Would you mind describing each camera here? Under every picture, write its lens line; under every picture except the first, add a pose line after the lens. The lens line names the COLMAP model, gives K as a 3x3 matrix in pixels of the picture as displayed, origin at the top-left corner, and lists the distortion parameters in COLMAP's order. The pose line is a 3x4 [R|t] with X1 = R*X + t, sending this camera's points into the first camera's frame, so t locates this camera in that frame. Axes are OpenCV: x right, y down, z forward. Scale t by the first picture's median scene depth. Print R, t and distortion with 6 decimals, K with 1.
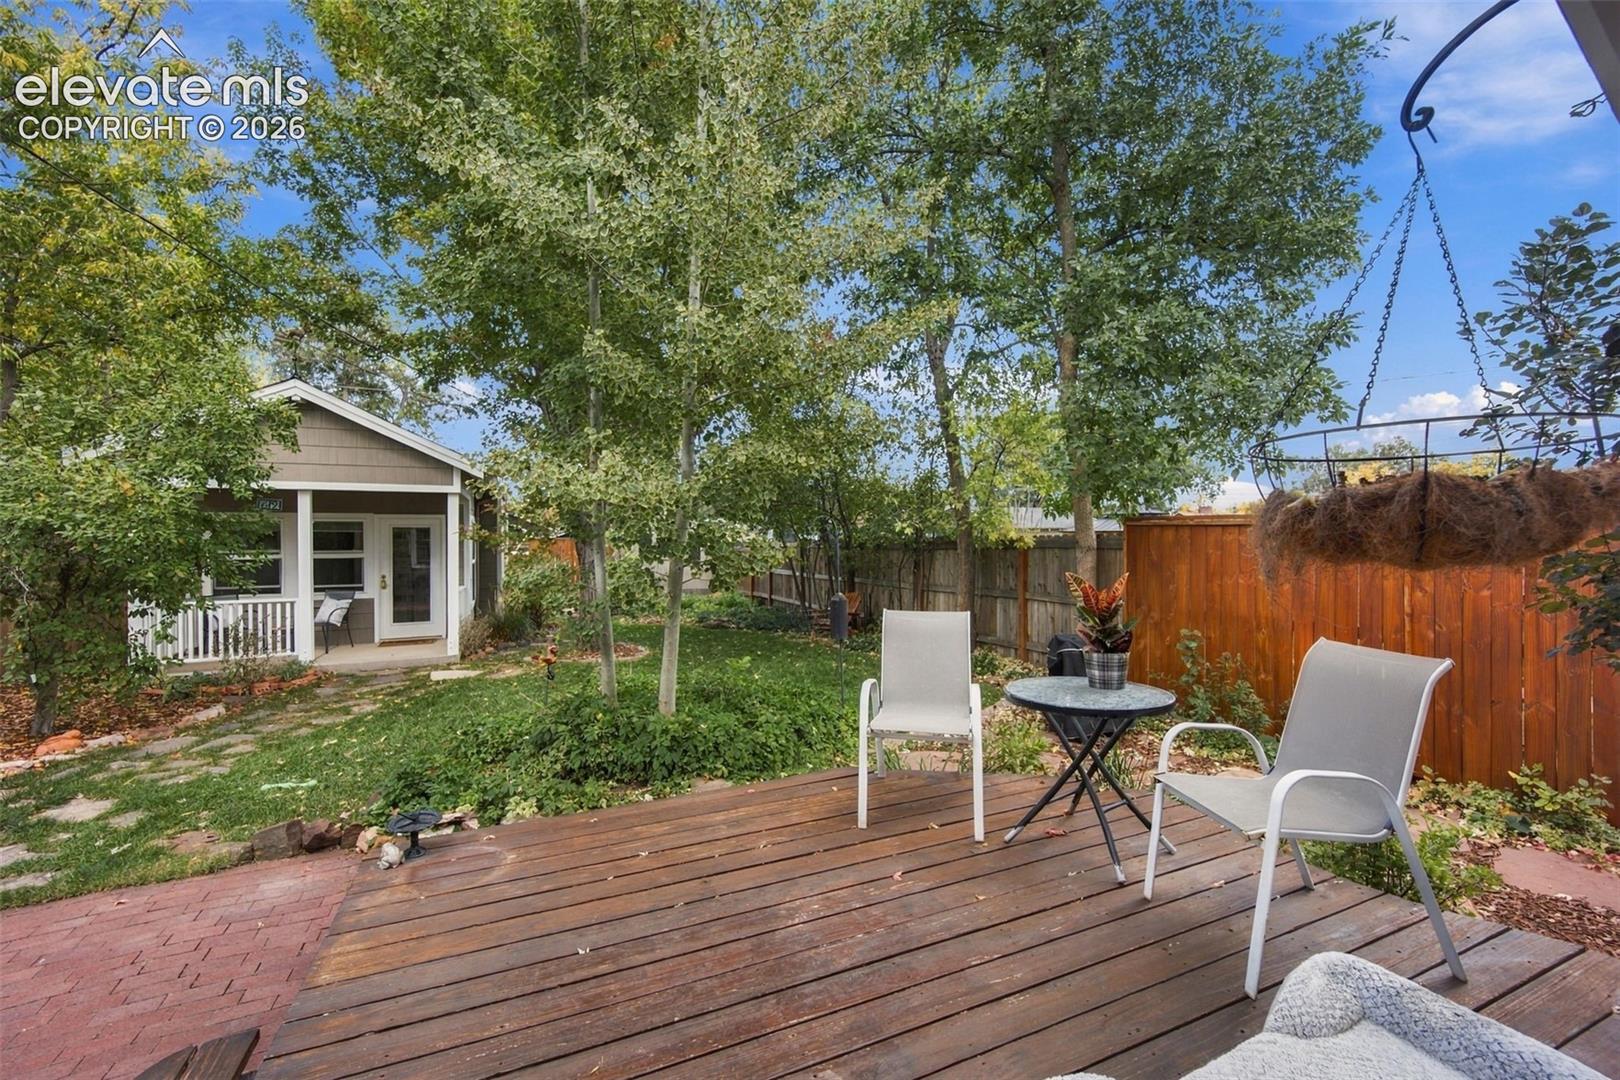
lens RADIAL K [[650.1, 0, 808.9], [0, 650.1, 534.7], [0, 0, 1]] dist [0.009890, -0.000337]
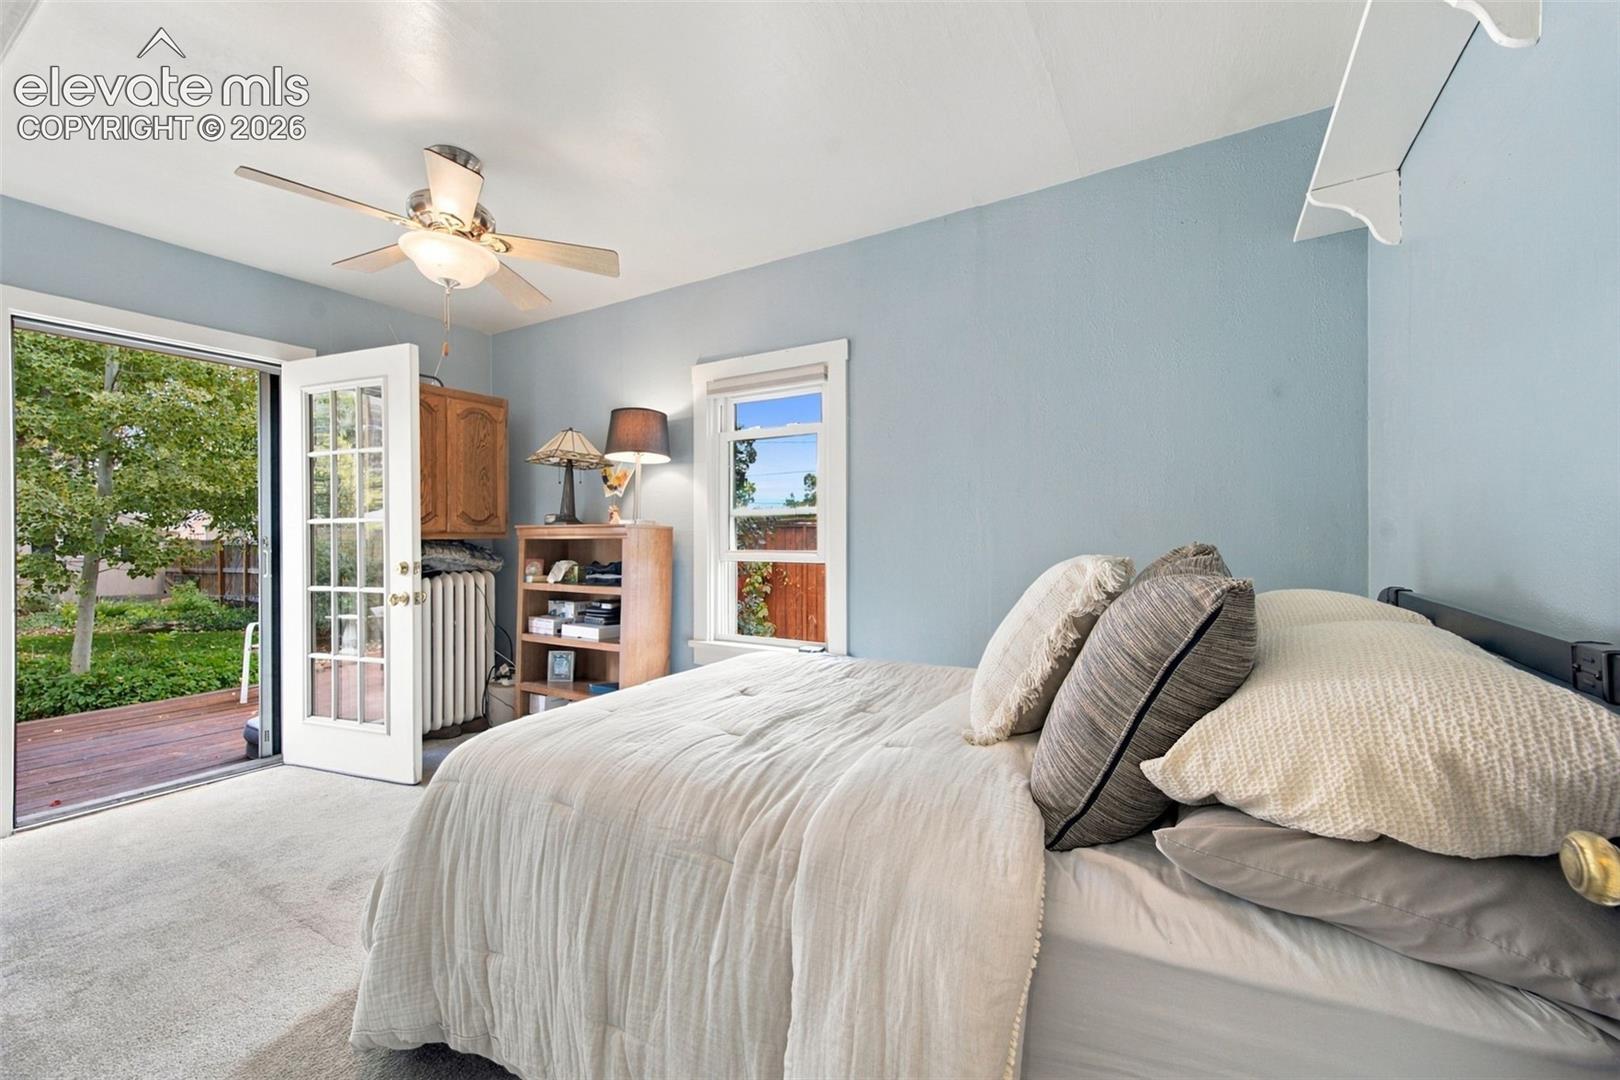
lens RADIAL K [[661.5, 0, 812.8], [0, 661.5, 538.8], [0, 0, 1]] dist [0.010759, -0.000603]
pose [[0.819356, 0.001742, 0.573283, 0.208794], [-0.006232, 0.999963, 0.005870, -0.009319], [-0.573251, -0.008382, 0.819337, -0.914032]]
